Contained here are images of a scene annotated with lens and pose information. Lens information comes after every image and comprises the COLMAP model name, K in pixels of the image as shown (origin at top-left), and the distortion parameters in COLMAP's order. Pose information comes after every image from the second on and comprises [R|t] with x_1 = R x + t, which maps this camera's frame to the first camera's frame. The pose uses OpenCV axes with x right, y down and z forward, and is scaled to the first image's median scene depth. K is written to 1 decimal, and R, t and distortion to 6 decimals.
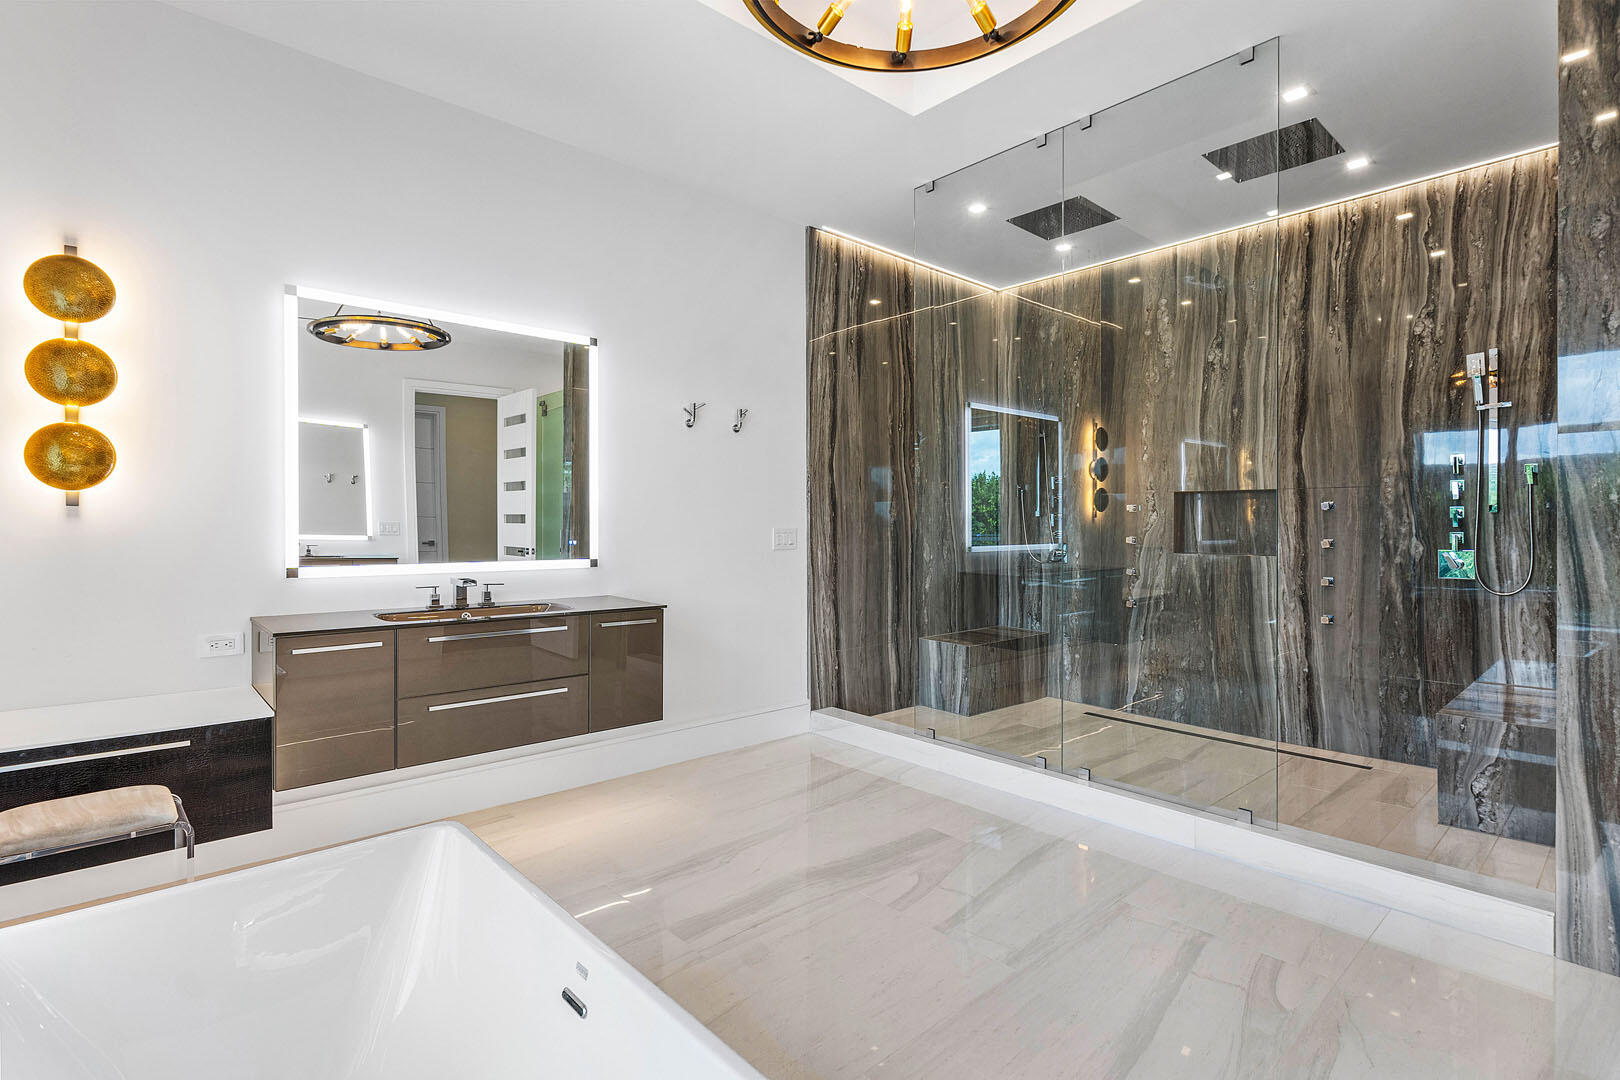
lens RADIAL K [[774.3, 0, 808.8], [0, 774.3, 527.0], [0, 0, 1]] dist [0.002855, 0.000333]
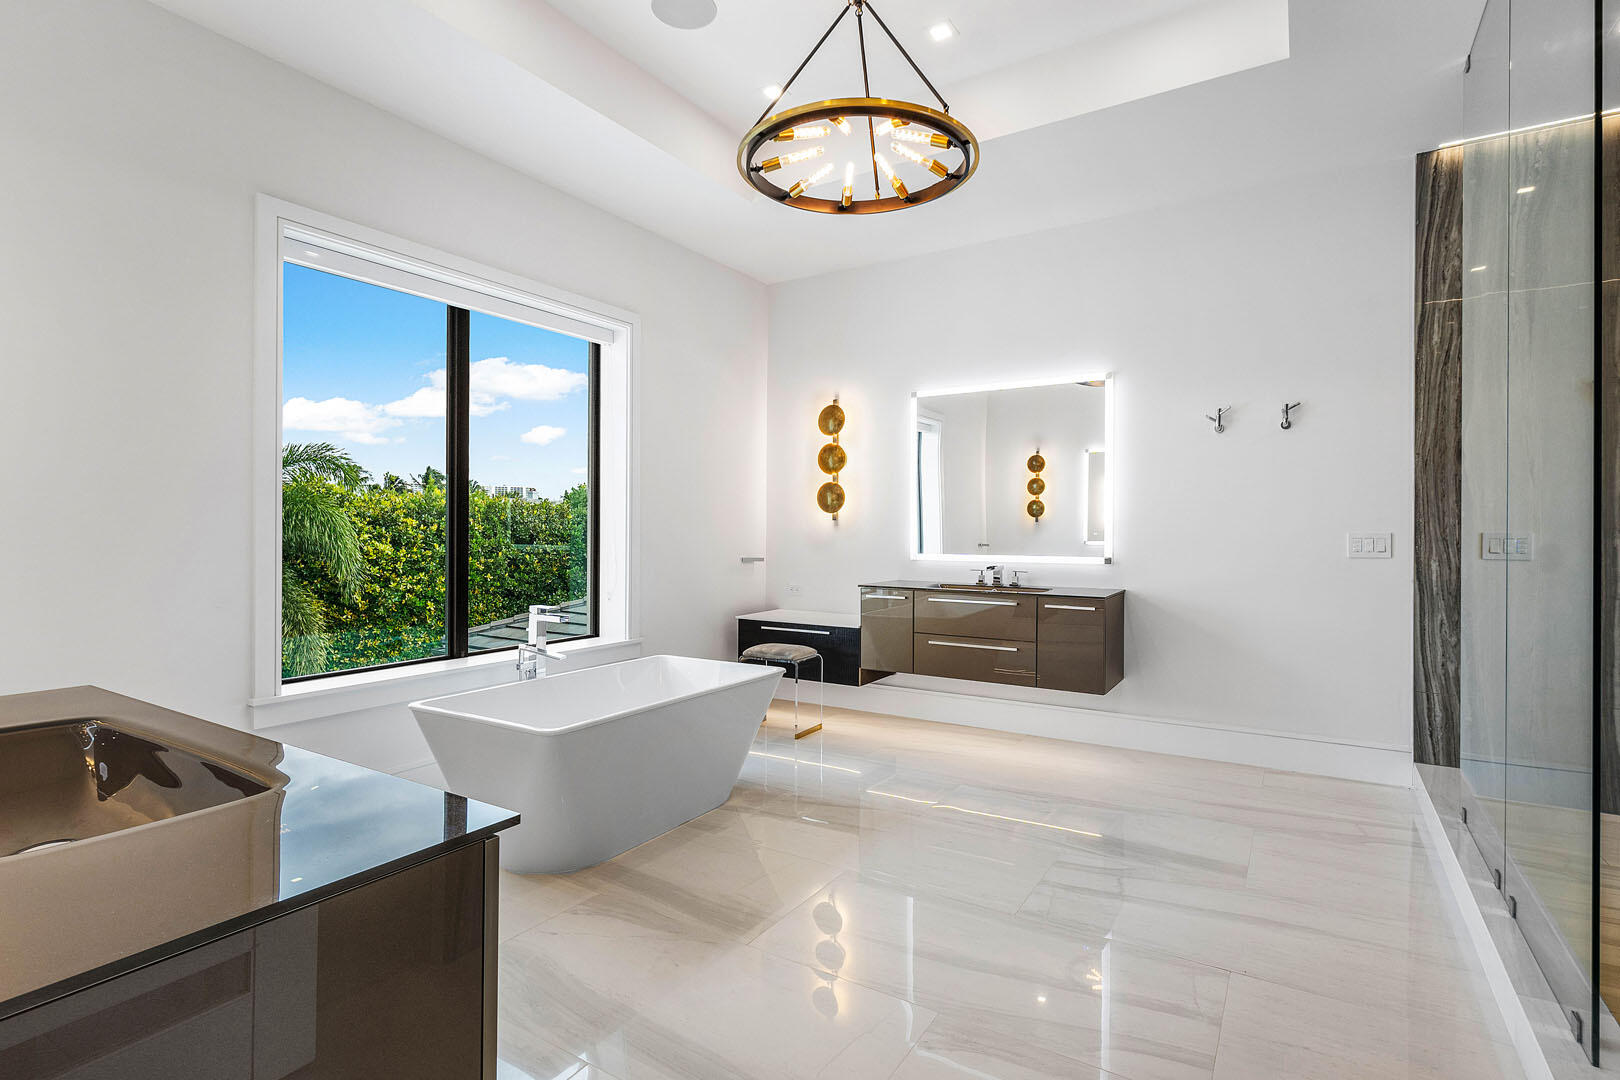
lens RADIAL K [[802.6, 0, 806.6], [0, 802.6, 527.8], [0, 0, 1]] dist [-0.002548, -0.000491]
pose [[0.273541, -0.000081, -0.961860, 0.996522], [0.000520, 1.000000, 0.000063, -0.006482], [0.961860, -0.000517, 0.273541, 0.274330]]
